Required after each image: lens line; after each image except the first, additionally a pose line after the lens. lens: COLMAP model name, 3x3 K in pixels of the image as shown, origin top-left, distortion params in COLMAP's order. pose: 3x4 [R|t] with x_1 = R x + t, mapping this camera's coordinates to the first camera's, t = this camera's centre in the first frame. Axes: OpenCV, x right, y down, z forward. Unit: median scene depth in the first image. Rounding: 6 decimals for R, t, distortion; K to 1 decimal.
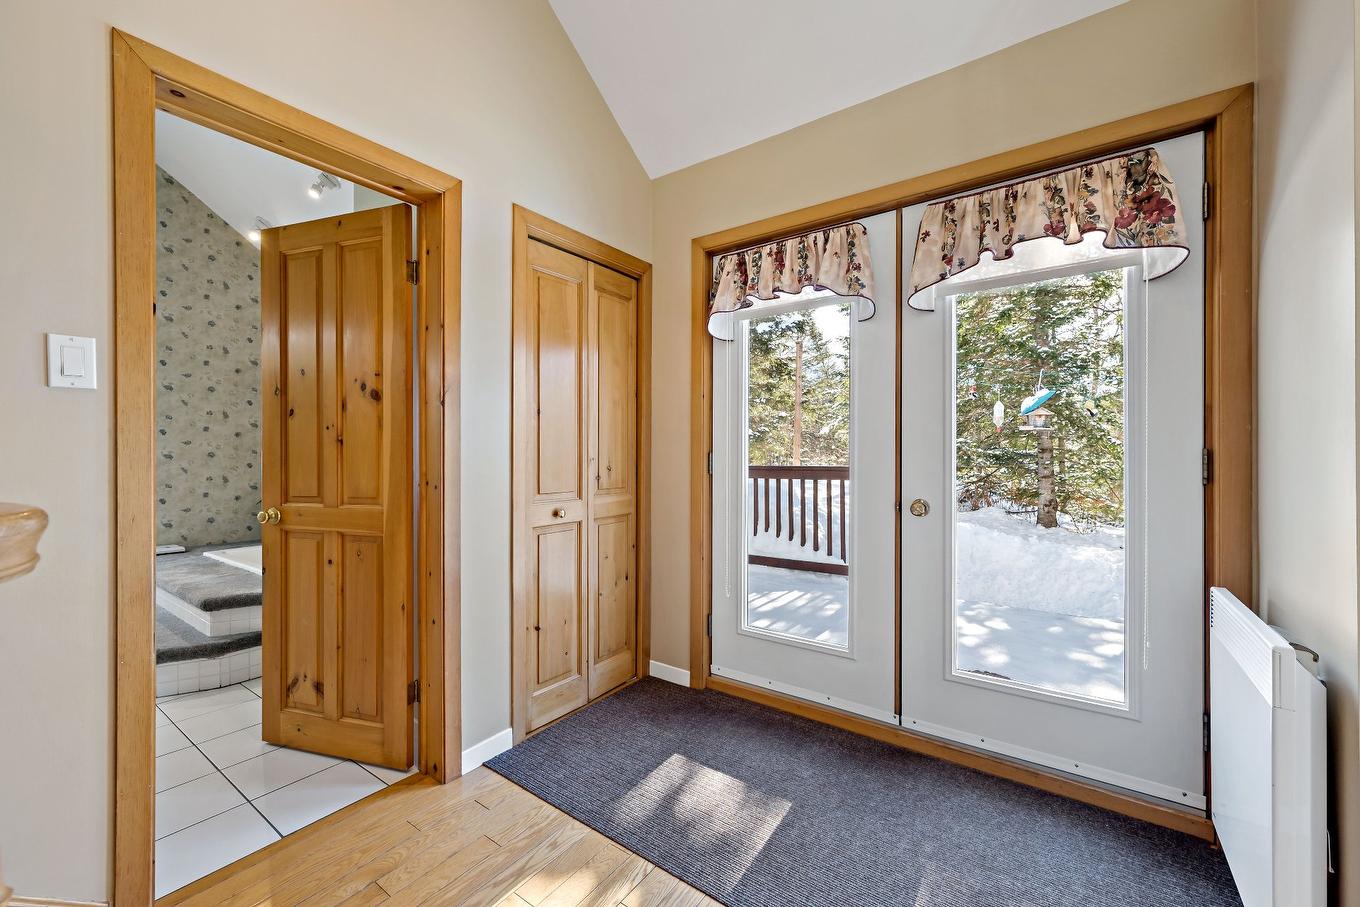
lens RADIAL K [[545.6, 0, 682.4], [0, 545.6, 452.7], [0, 0, 1]] dist [-0.000034, -0.000205]
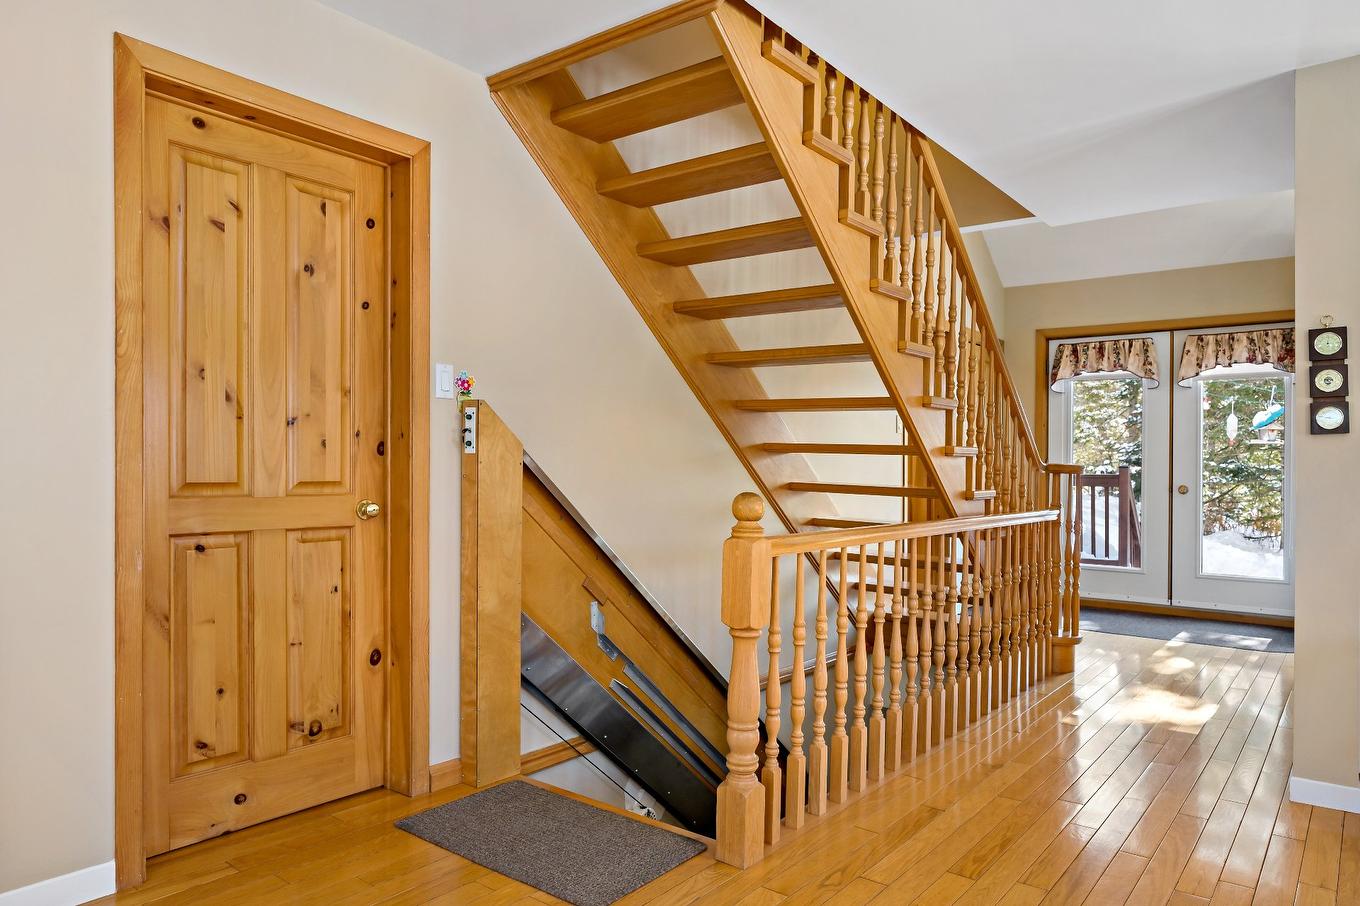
lens RADIAL K [[915.9, 0, 678.2], [0, 915.9, 457.5], [0, 0, 1]] dist [0.006368, 0.000074]
pose [[0.999578, 0.010863, -0.026944, -1.222492], [-0.011078, 0.999908, -0.007823, 0.031253], [0.026857, 0.008118, 0.999606, -2.217836]]
